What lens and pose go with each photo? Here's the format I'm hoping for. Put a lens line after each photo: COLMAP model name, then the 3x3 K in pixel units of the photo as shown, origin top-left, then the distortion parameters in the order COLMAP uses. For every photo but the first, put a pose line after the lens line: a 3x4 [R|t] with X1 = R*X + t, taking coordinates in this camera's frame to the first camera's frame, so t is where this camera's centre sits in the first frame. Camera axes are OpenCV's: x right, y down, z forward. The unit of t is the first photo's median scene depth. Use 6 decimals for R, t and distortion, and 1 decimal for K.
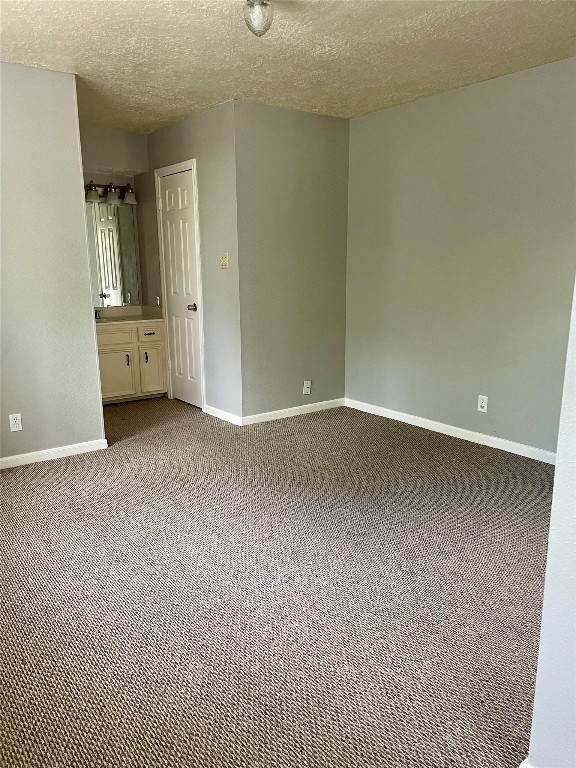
lens RADIAL K [[587.1, 0, 289.7], [0, 587.1, 387.2], [0, 0, 1]] dist [0.052358, -0.005231]
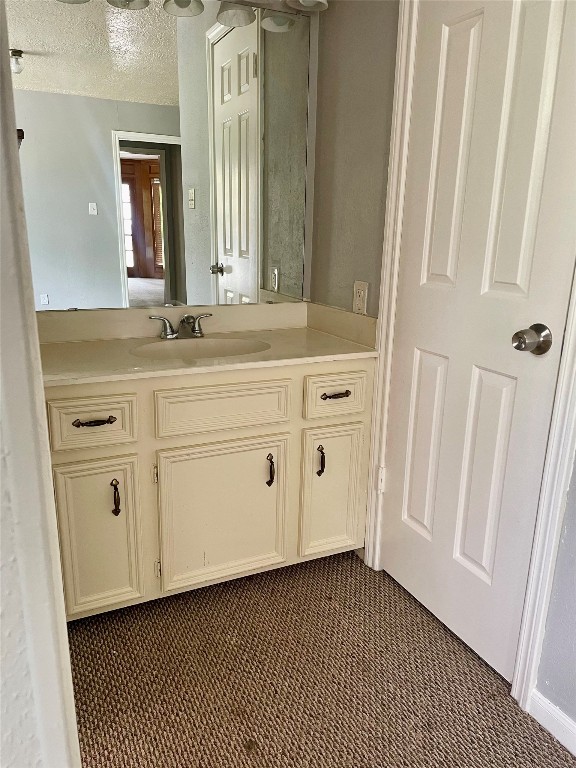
lens RADIAL K [[587.1, 0, 285.6], [0, 587.1, 384.7], [0, 0, 1]] dist [0.052358, -0.005231]
pose [[0.978640, 0.080402, -0.189207, -0.199834], [-0.071085, 0.995923, 0.055535, -0.111218], [0.192901, -0.040899, 0.980366, 0.654412]]
